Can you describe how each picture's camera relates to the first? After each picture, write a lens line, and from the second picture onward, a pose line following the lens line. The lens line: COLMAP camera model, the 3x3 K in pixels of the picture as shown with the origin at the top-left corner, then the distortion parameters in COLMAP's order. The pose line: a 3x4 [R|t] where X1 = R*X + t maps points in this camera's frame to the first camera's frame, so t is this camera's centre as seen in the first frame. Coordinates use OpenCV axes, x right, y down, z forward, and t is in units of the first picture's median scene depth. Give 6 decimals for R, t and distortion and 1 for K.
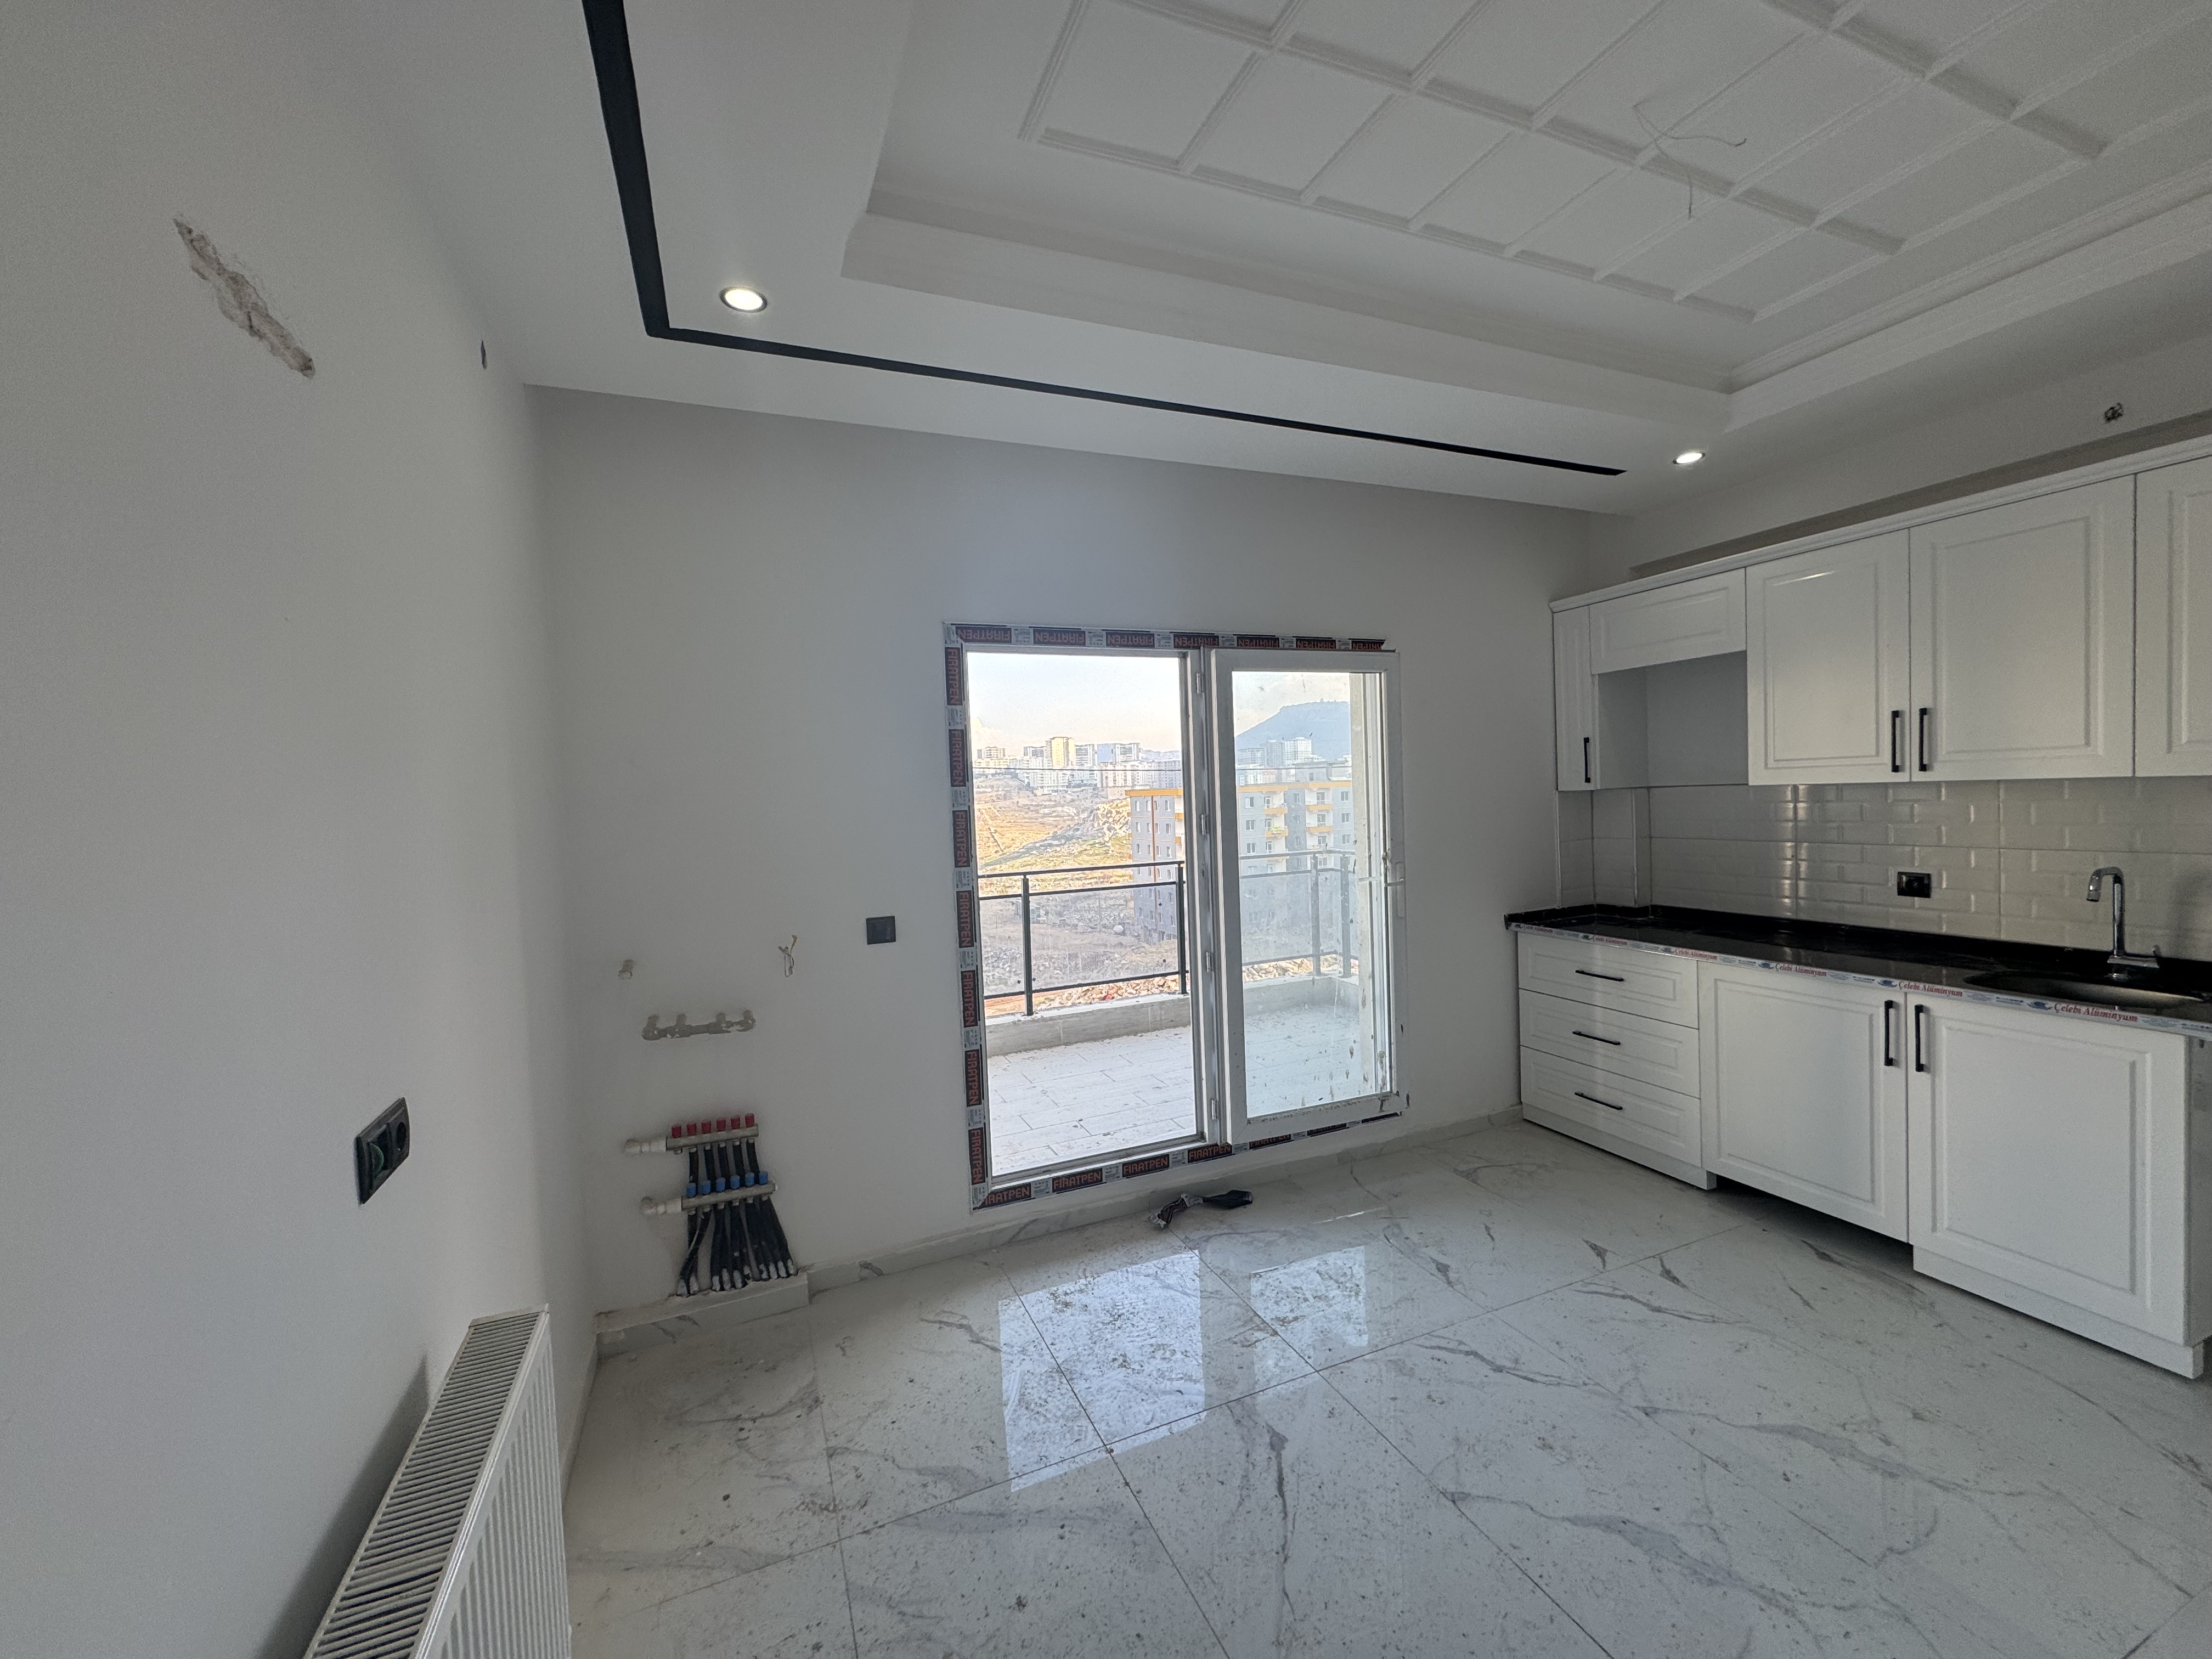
lens RADIAL K [[881.3, 0, 1103.6], [0, 881.3, 827.1], [0, 0, 1]] dist [-0.002477, 0.000346]
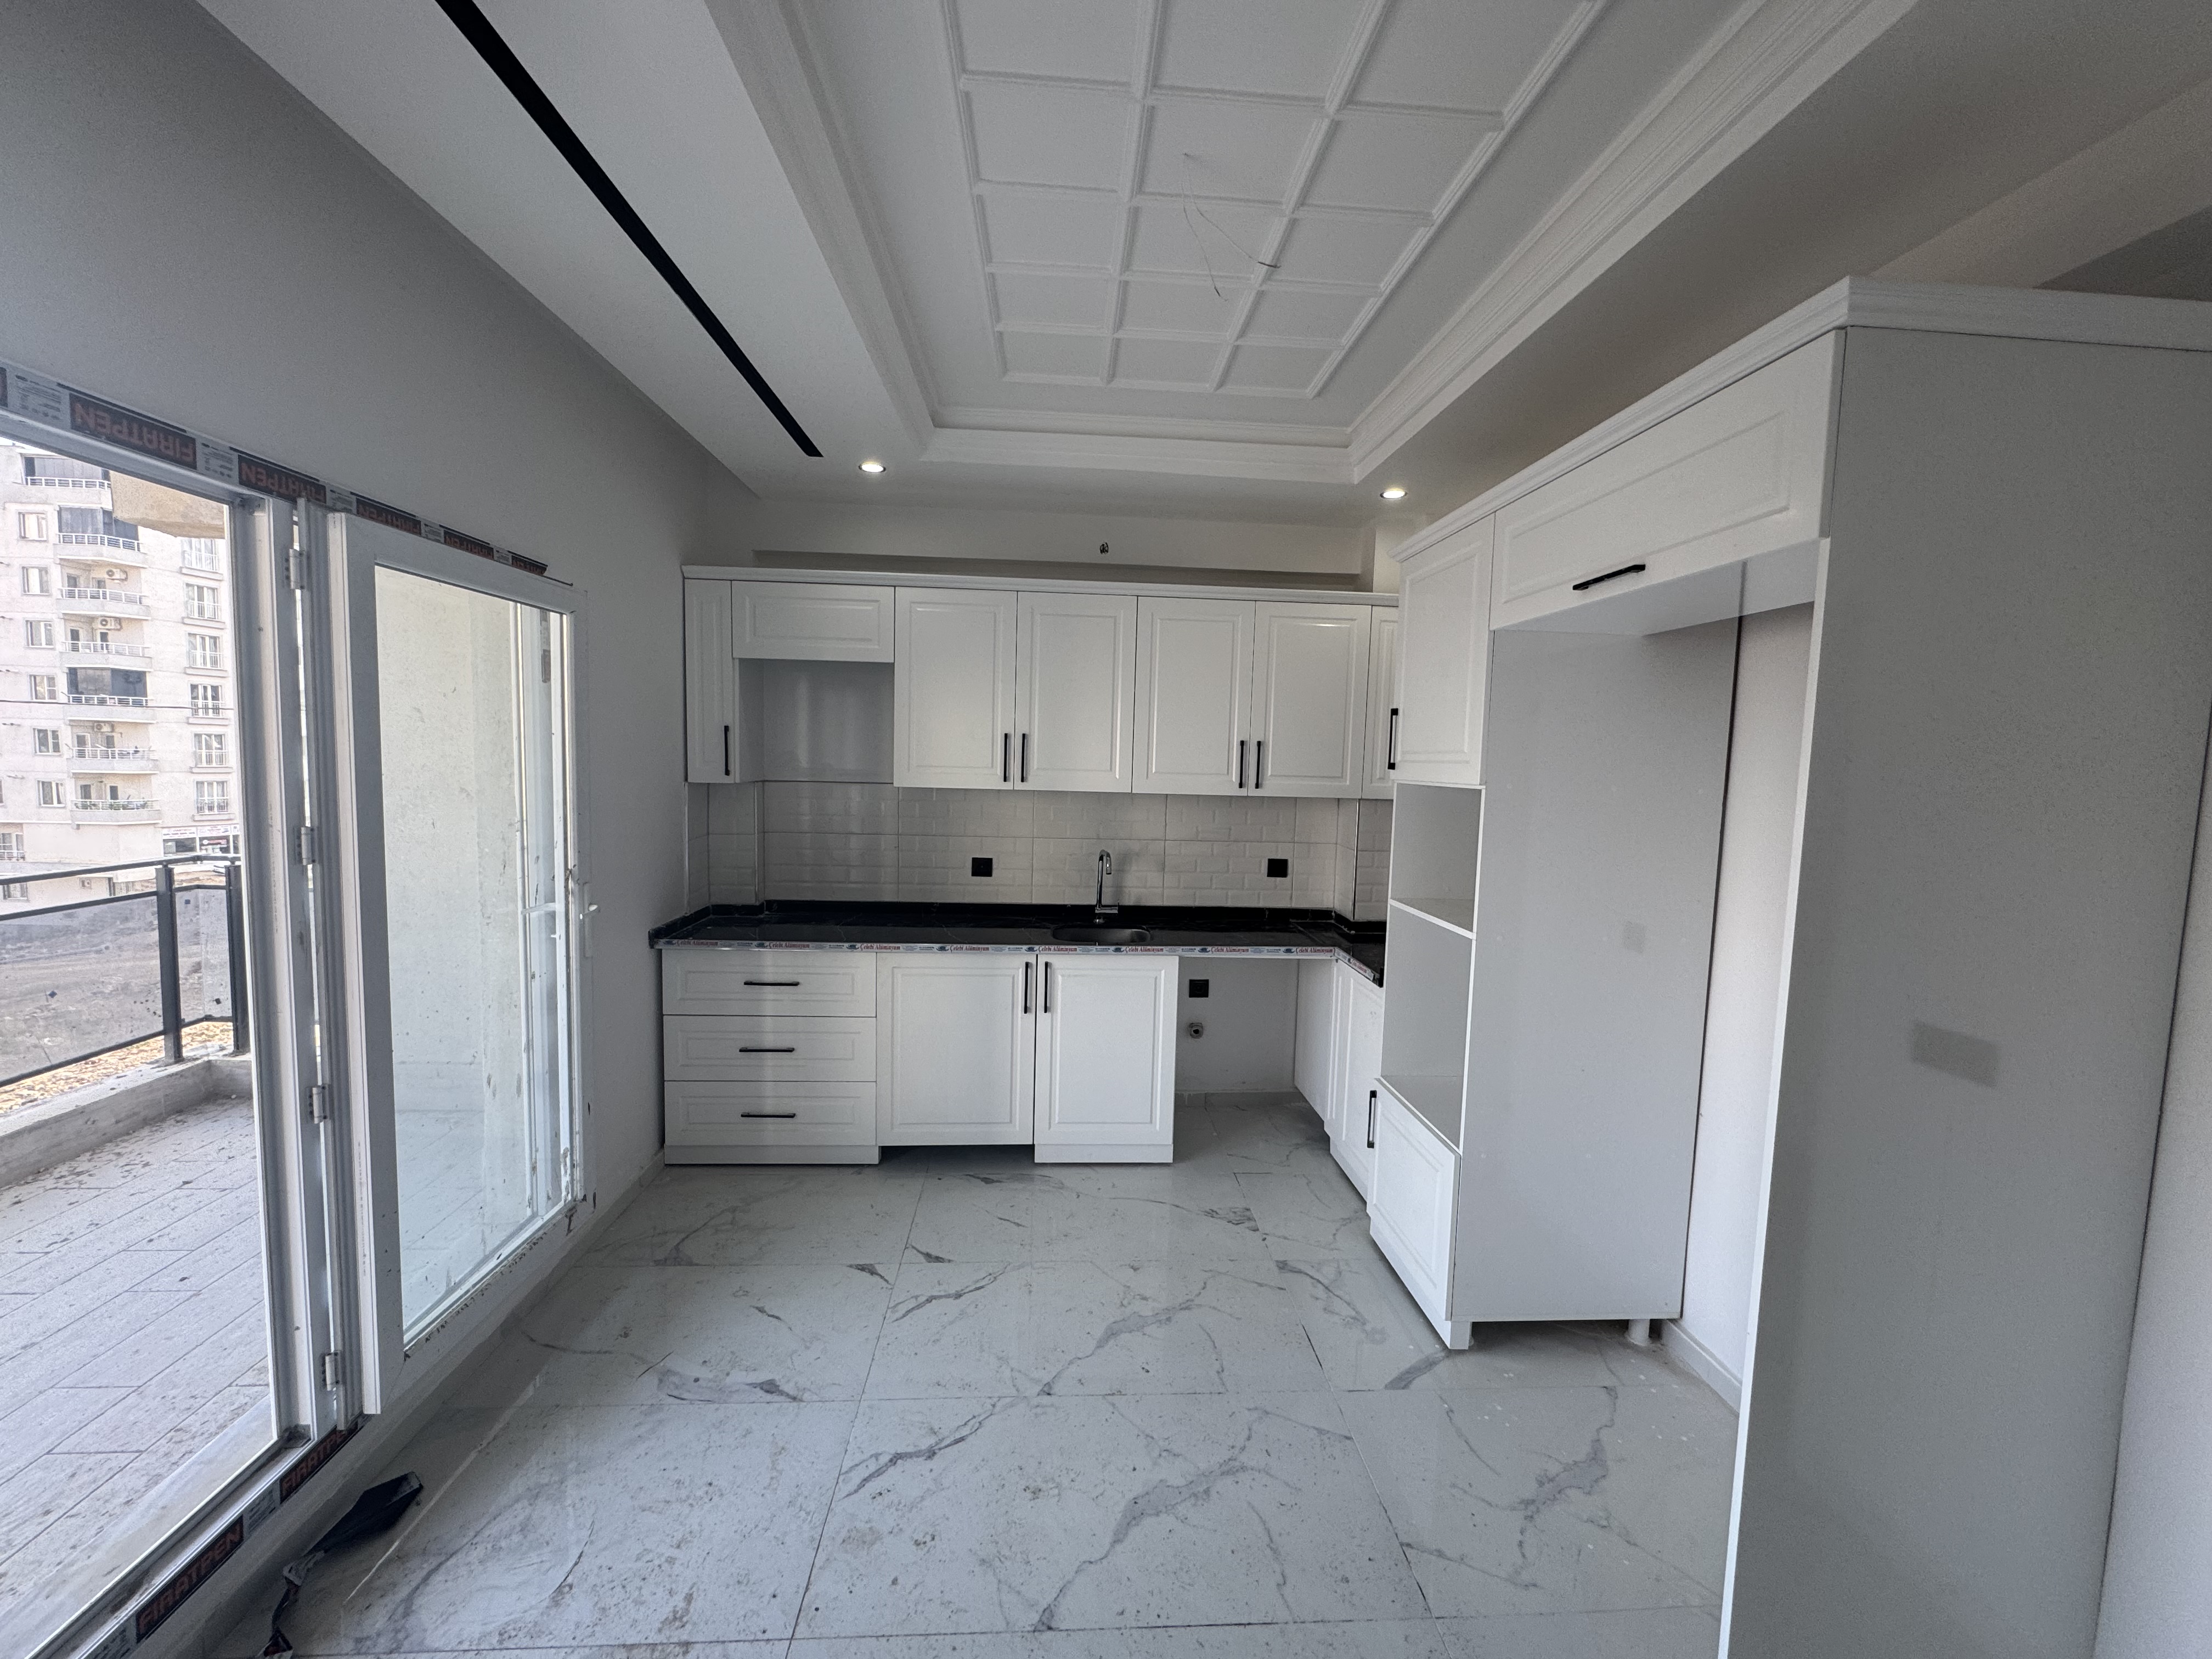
lens RADIAL K [[881.3, 0, 1106.9], [0, 881.3, 827.6], [0, 0, 1]] dist [-0.002477, 0.000346]
pose [[0.326538, -0.029564, 0.944722, -0.225459], [-0.005684, 0.999431, 0.033241, -0.034535], [-0.945167, -0.016224, 0.326184, 0.392268]]
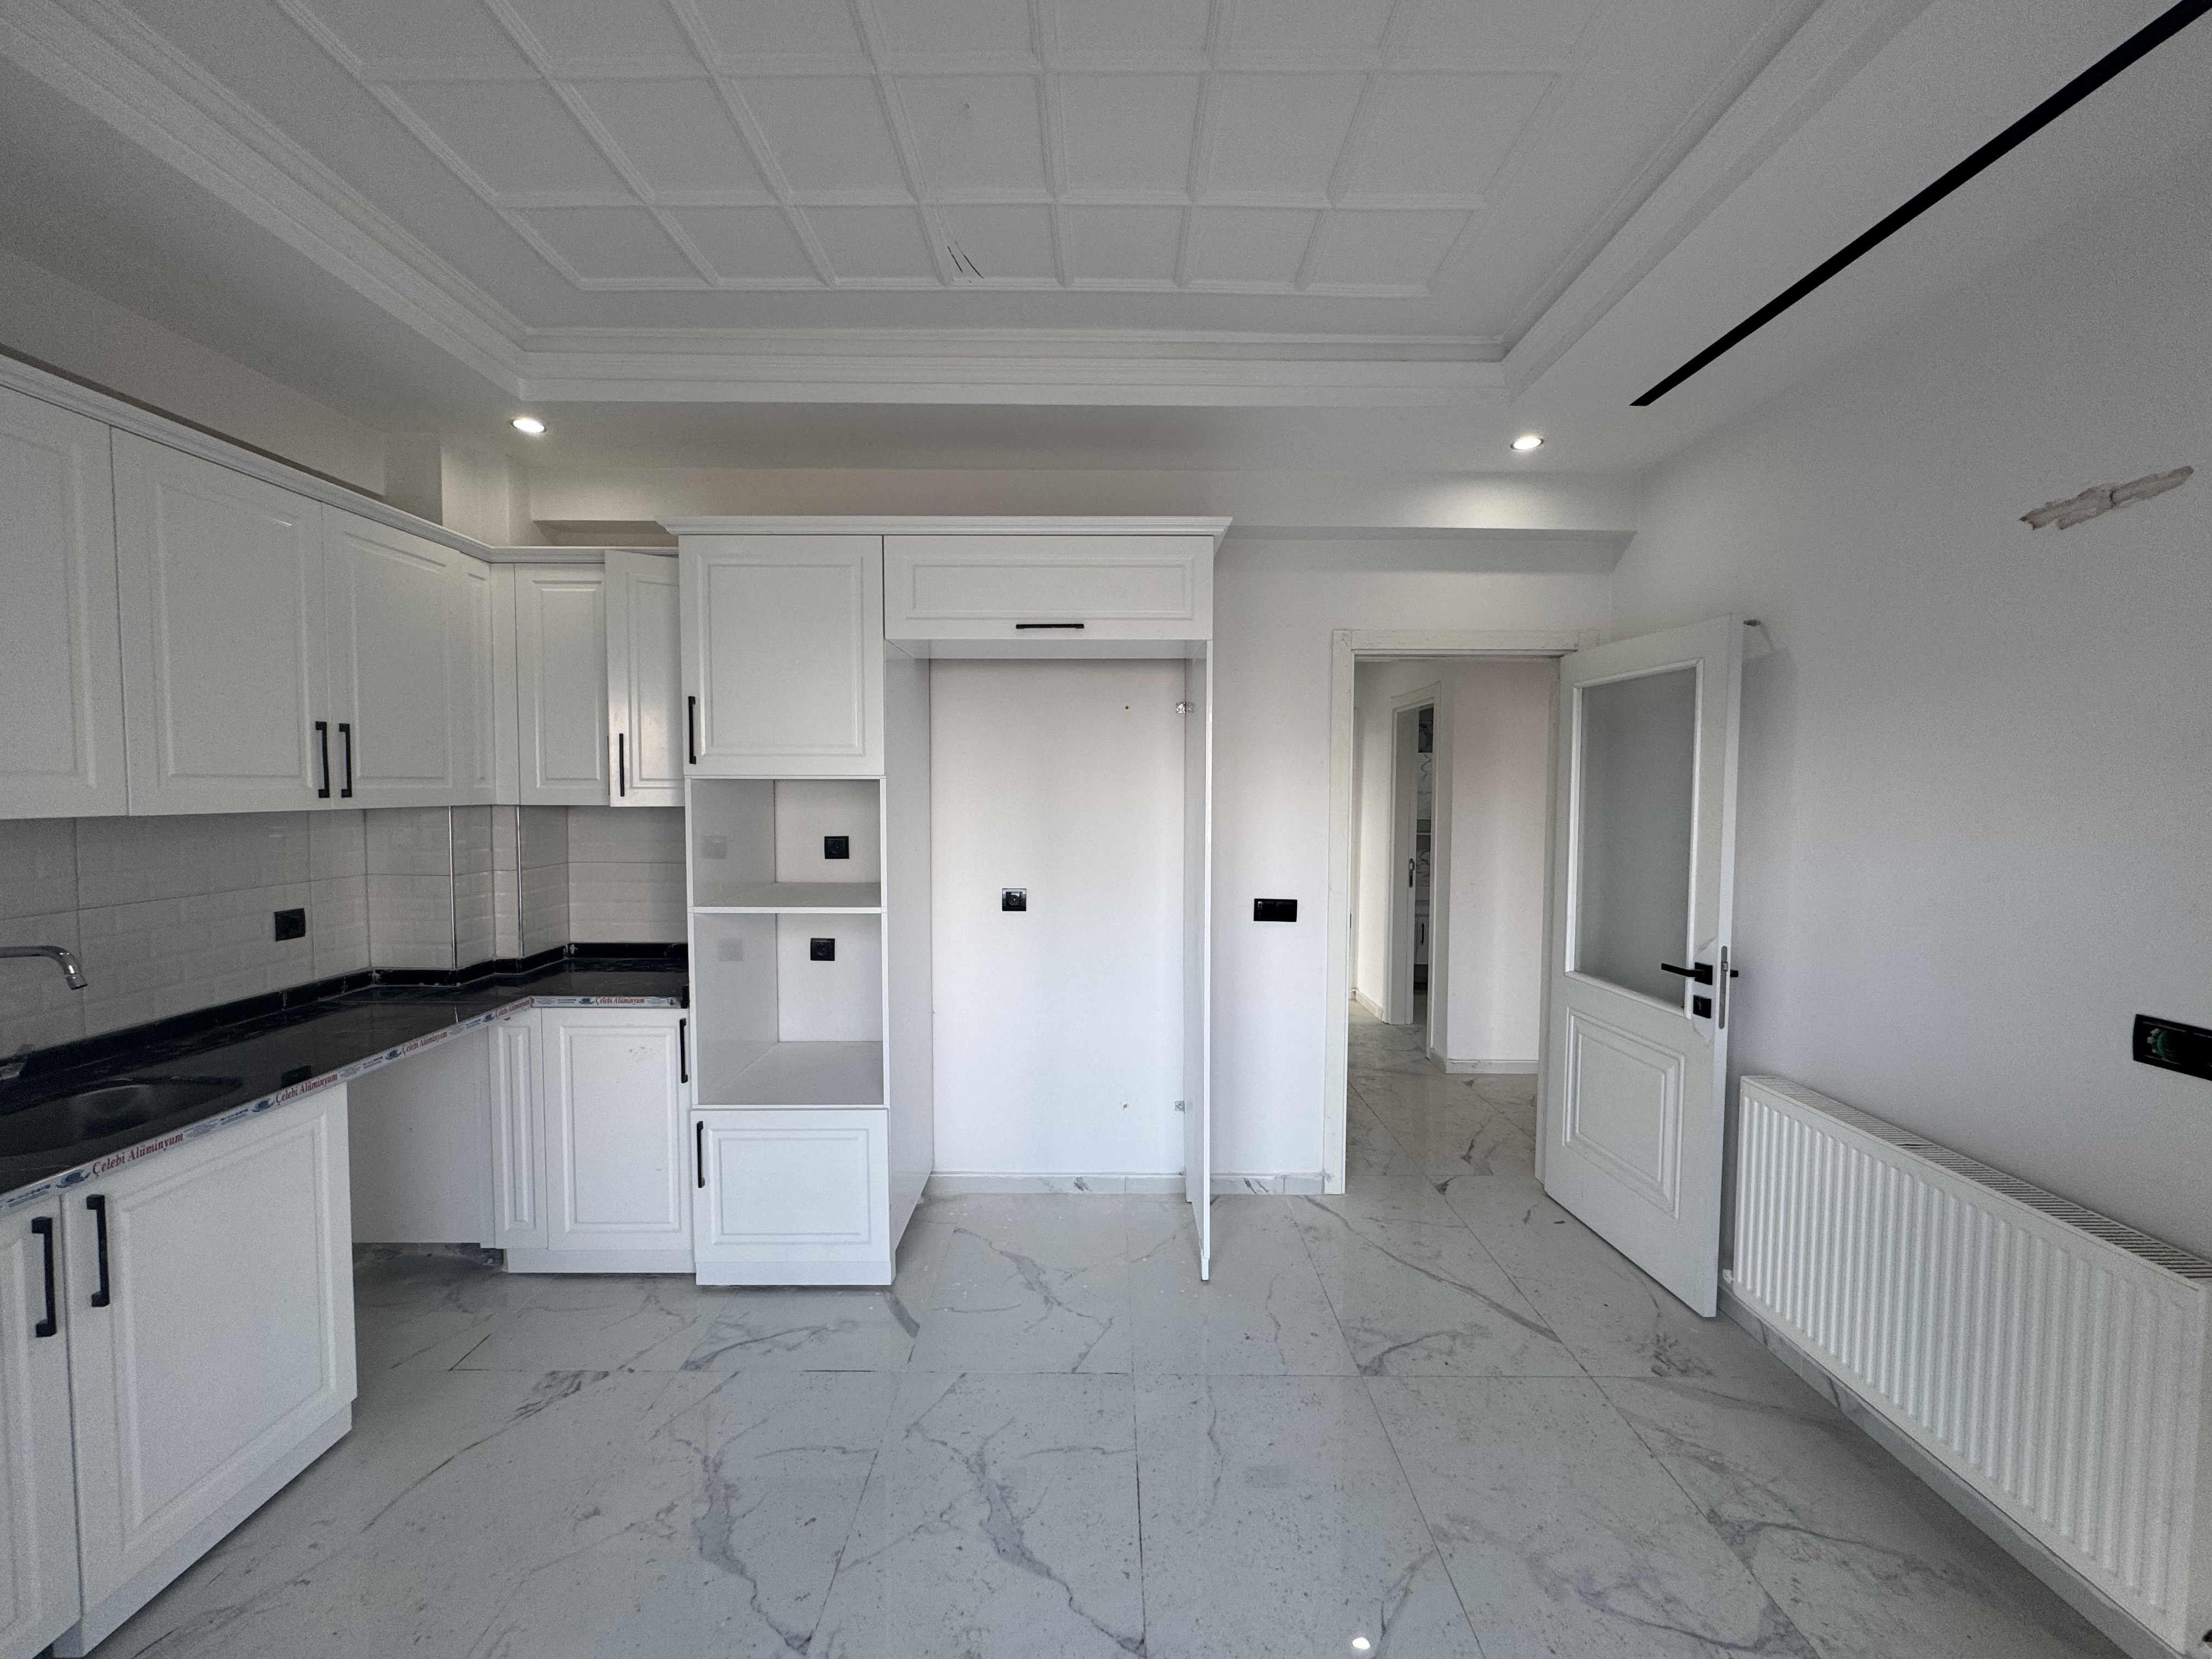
lens RADIAL K [[881.3, 0, 1102.0], [0, 881.3, 828.0], [0, 0, 1]] dist [-0.002477, 0.000346]
pose [[-0.919987, 0.015090, 0.391657, 0.052123], [0.044943, 0.996729, 0.067165, -0.044031], [-0.389363, 0.079393, -0.917657, 1.009132]]
